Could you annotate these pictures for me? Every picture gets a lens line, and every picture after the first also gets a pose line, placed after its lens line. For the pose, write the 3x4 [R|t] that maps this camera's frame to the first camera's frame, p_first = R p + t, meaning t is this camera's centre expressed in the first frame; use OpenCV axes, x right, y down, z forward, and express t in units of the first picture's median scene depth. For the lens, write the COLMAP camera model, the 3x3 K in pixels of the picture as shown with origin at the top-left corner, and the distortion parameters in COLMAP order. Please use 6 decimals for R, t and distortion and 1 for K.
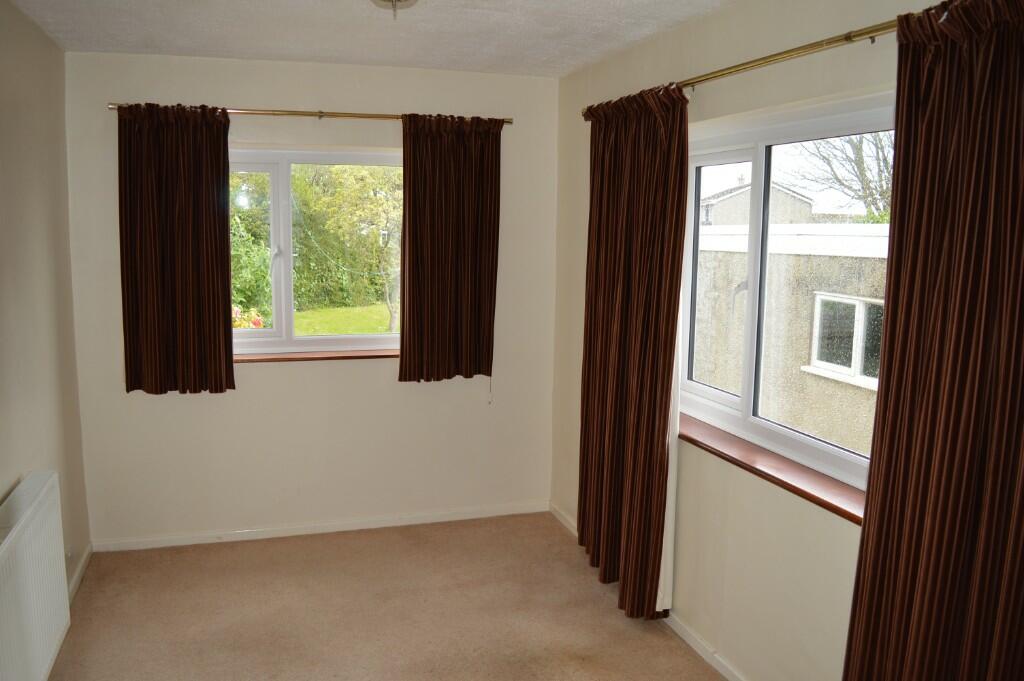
lens RADIAL K [[843.5, 0, 512.0], [0, 843.5, 340.5], [0, 0, 1]] dist [-0.058714, 0.004876]
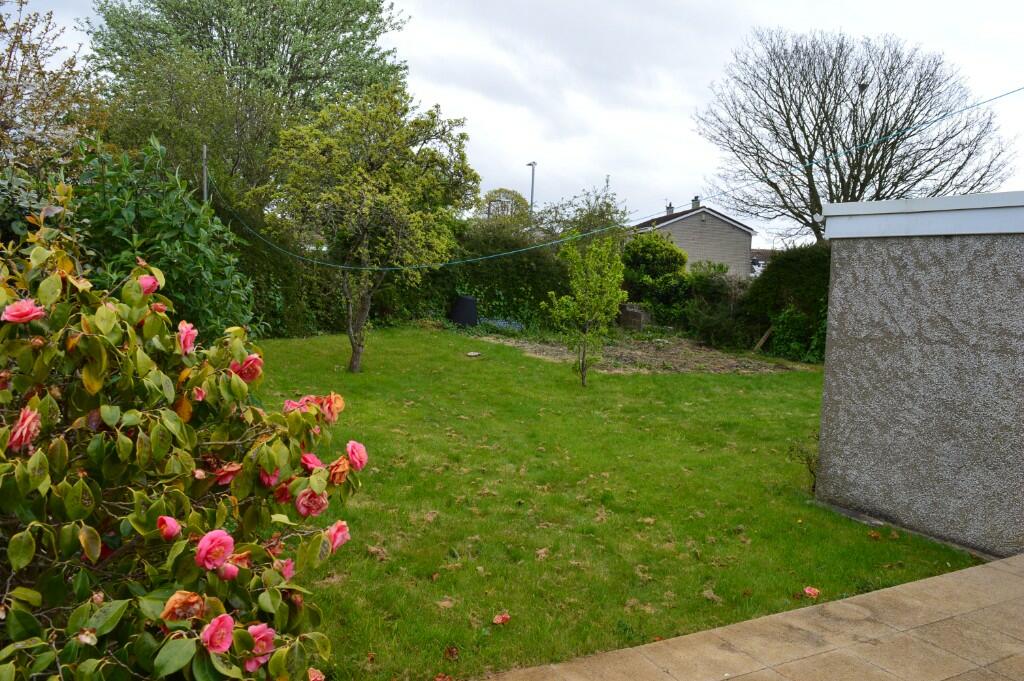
lens RADIAL K [[843.5, 0, 512.0], [0, 843.5, 340.5], [0, 0, 1]] dist [-0.058714, 0.004876]
pose [[0.991386, 0.004533, 0.130891, -0.090655], [0.000843, 0.999159, -0.040991, -0.007426], [-0.130967, 0.040749, 0.990549, 0.243884]]
